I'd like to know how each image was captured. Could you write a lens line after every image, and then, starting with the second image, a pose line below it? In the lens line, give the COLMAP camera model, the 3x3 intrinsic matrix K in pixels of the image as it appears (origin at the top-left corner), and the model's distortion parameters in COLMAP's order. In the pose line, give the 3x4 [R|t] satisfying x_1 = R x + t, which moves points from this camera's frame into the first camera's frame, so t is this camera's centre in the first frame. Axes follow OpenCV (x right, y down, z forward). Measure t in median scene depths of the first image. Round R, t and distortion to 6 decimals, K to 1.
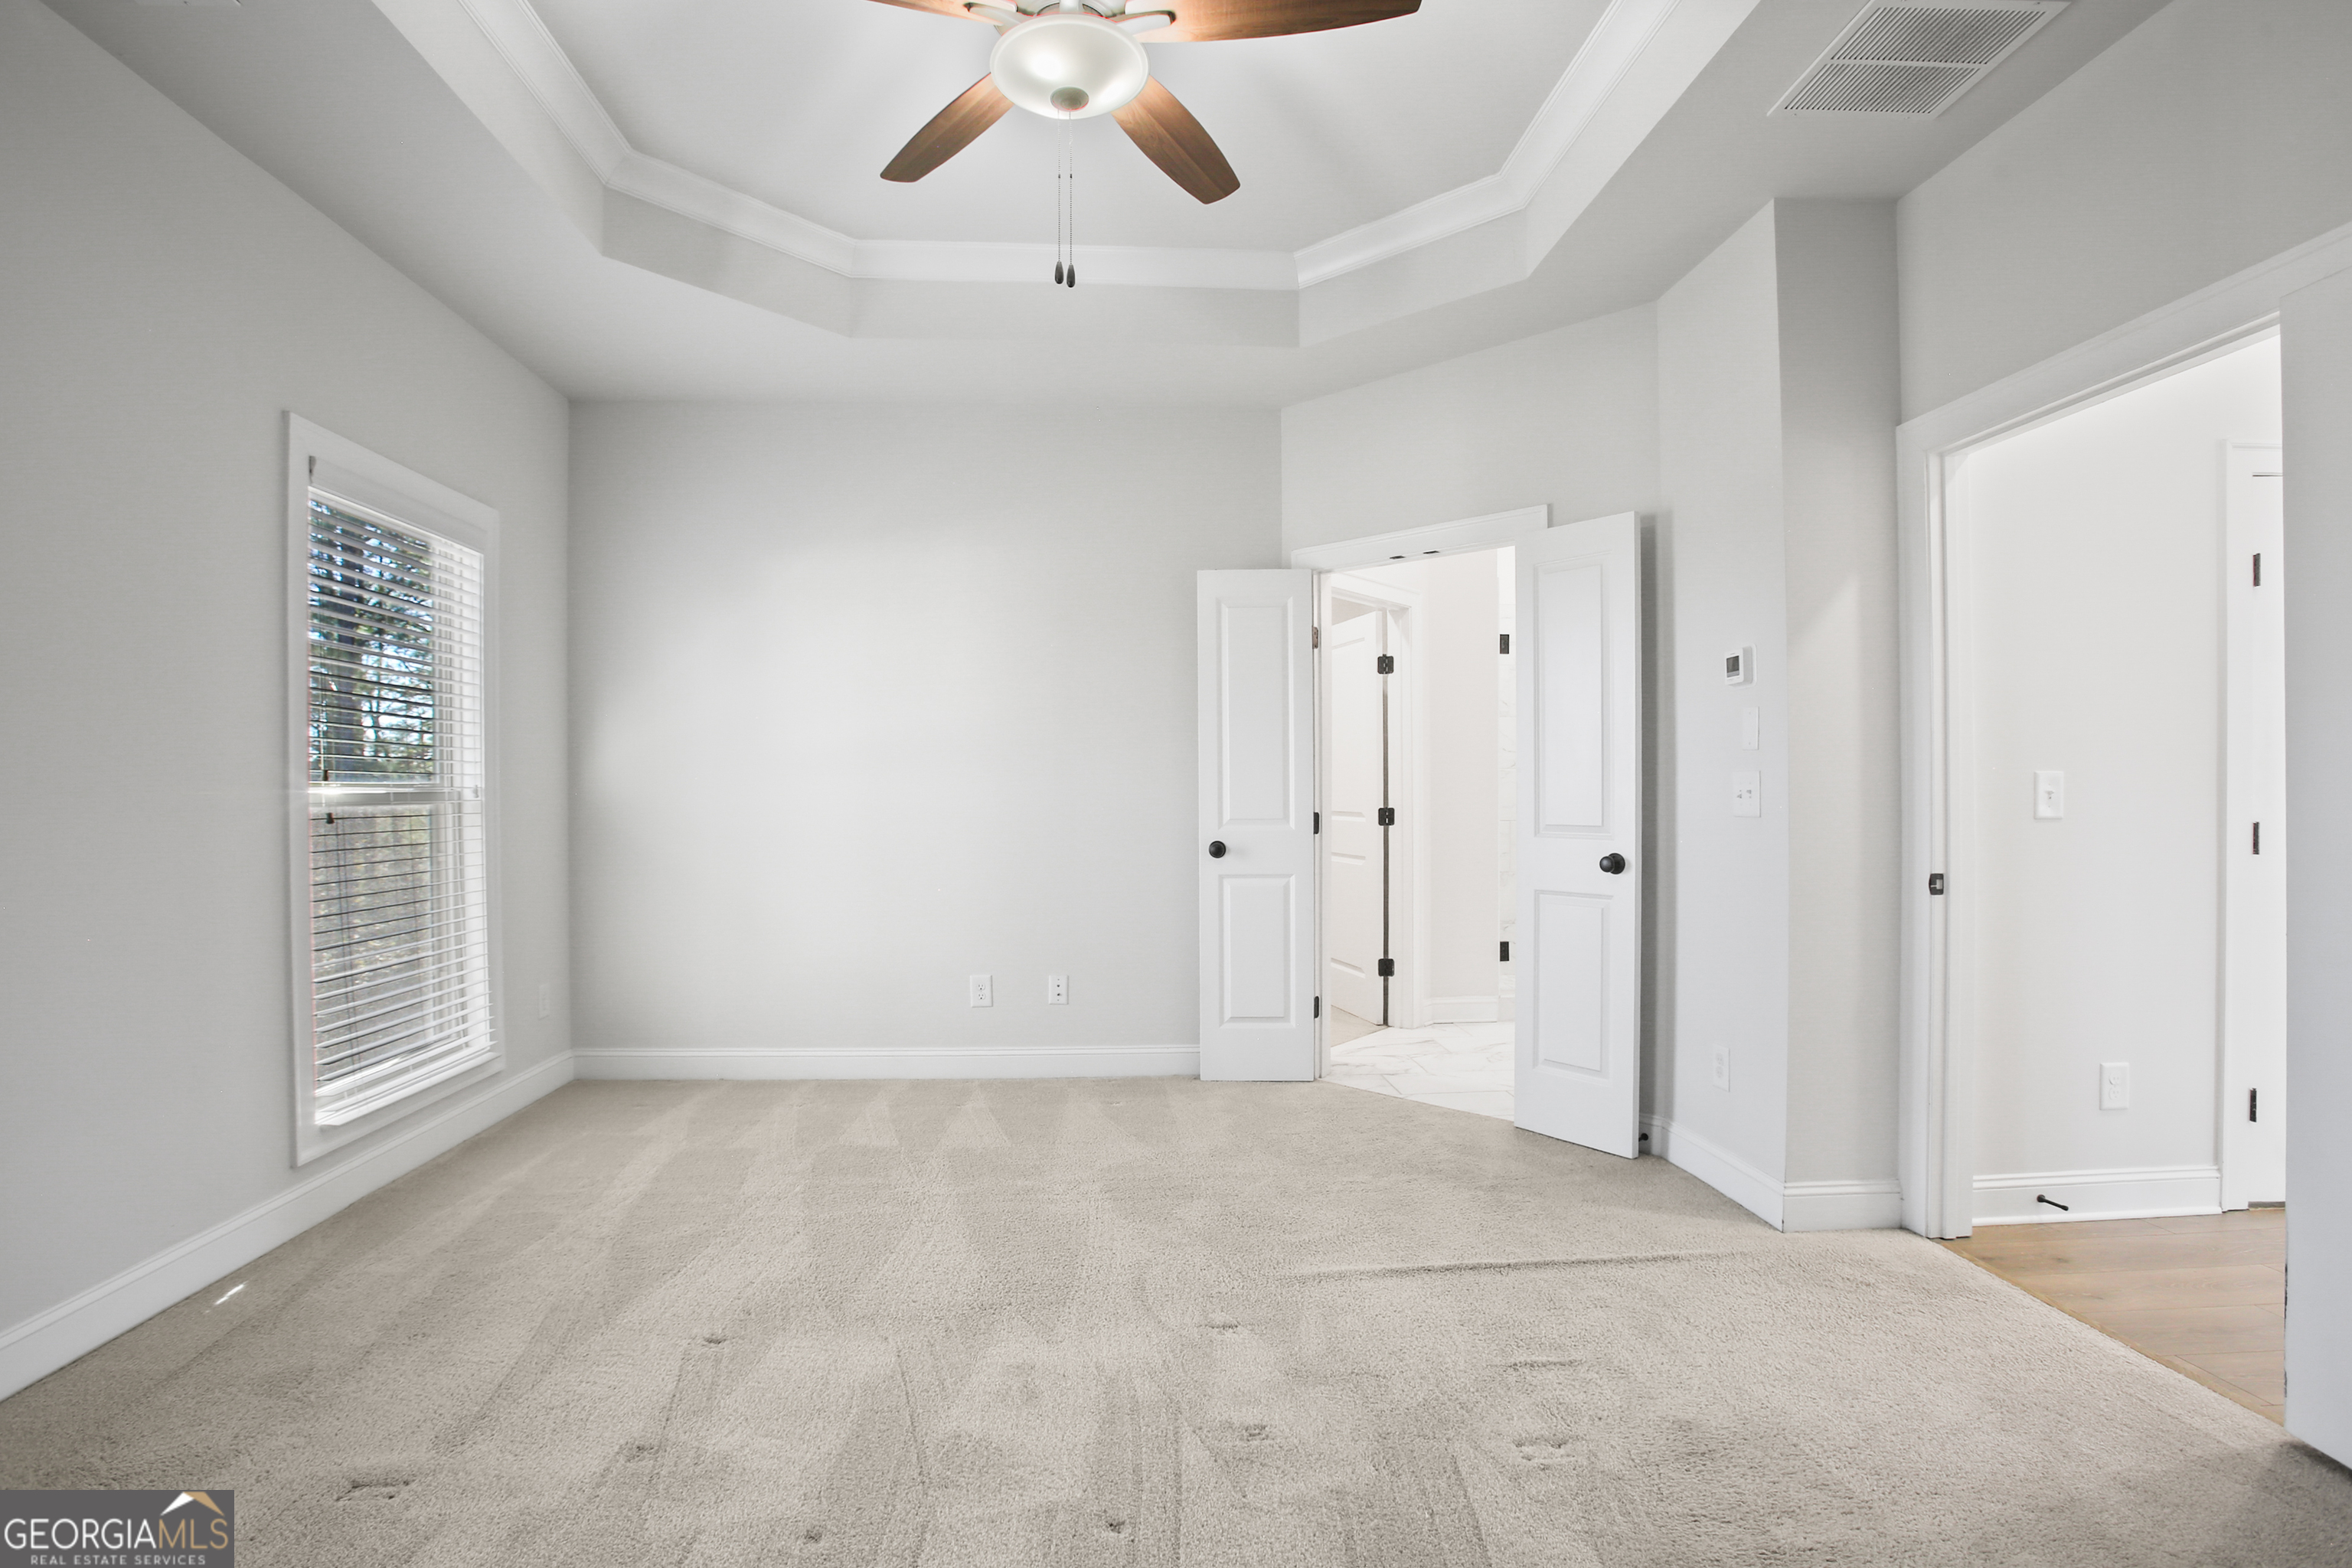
lens RADIAL K [[1135.0, 0, 1167.6], [0, 1135.0, 788.3], [0, 0, 1]] dist [-0.066156, 0.032466]
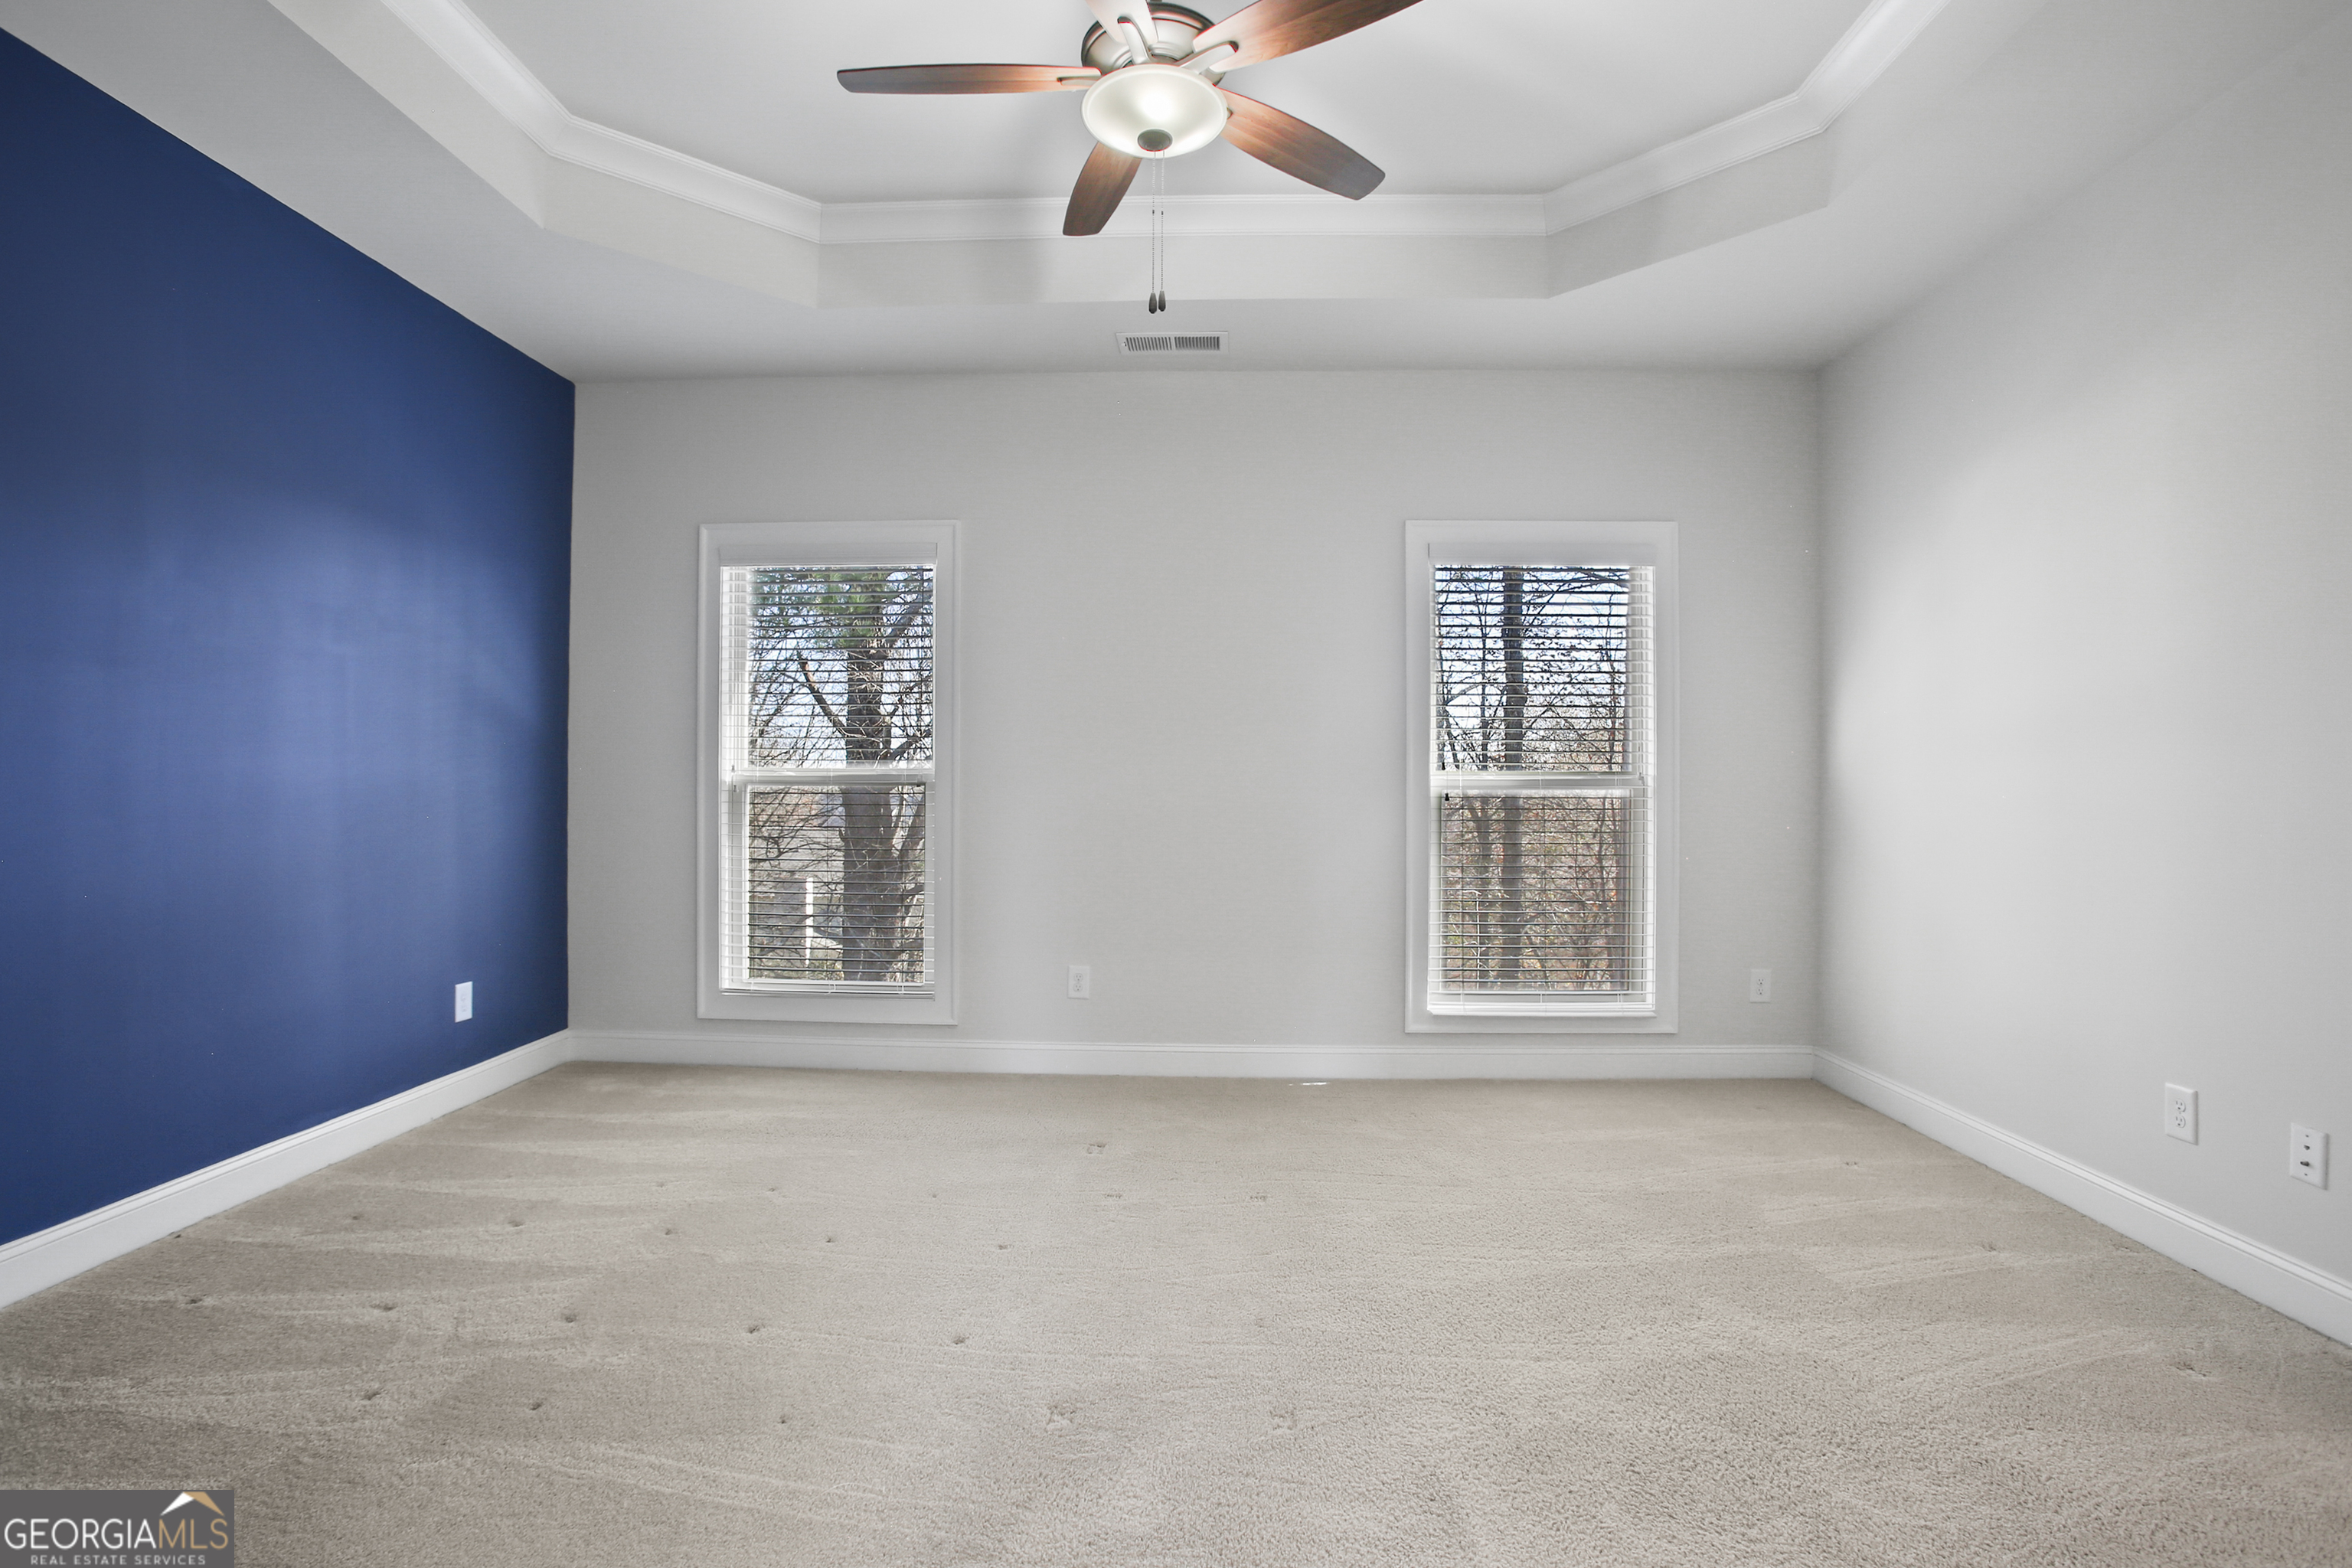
lens RADIAL K [[1135.0, 0, 1167.6], [0, 1135.0, 788.3], [0, 0, 1]] dist [-0.066156, 0.032466]
pose [[-0.099897, 0.007461, -0.994970, 0.629895], [-0.000464, 0.999971, 0.007545, 0.004475], [0.994998, 0.001215, -0.099891, 0.707145]]
